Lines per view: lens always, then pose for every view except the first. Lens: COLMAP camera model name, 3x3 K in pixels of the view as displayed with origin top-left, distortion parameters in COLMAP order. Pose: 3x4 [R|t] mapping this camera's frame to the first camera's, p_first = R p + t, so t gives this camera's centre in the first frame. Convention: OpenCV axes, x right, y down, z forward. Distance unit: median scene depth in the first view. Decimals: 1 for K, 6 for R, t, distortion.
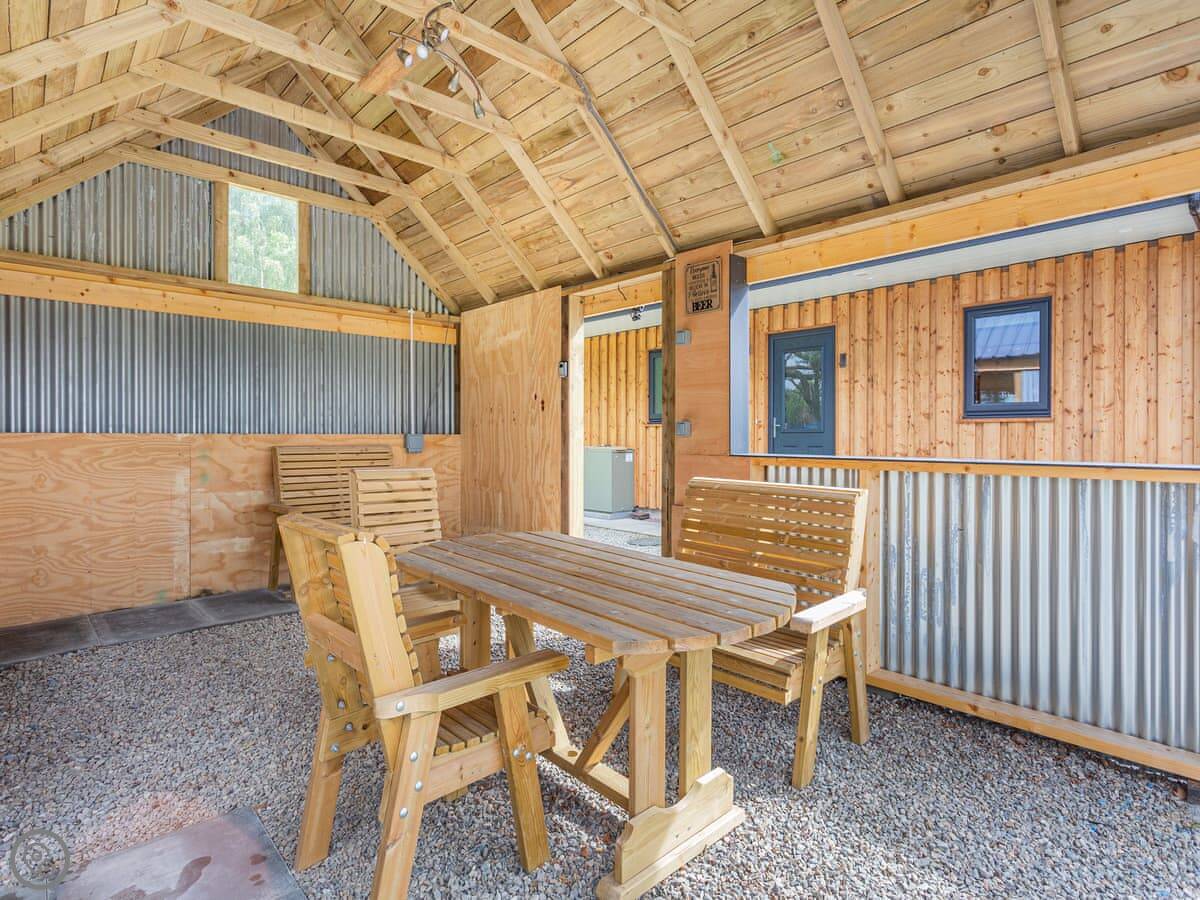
lens RADIAL K [[601.7, 0, 602.5], [0, 601.7, 445.9], [0, 0, 1]] dist [0.002314, -0.000275]
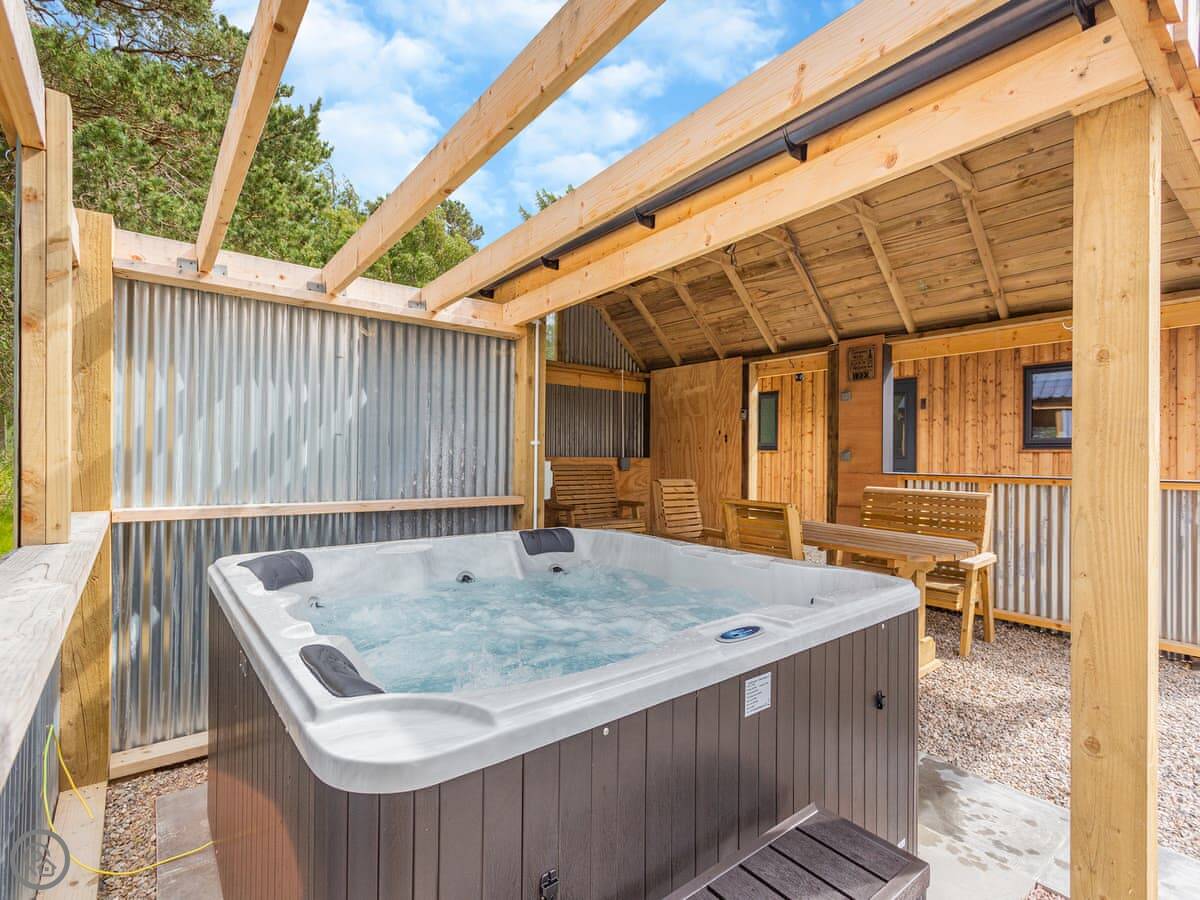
lens RADIAL K [[568.3, 0, 592.4], [0, 568.3, 462.1], [0, 0, 1]] dist [0.003020, 0.000522]
pose [[0.998342, 0.009461, -0.056776, -0.367586], [-0.010049, 0.999899, -0.010070, 0.006924], [0.056675, 0.010624, 0.998336, -0.409472]]
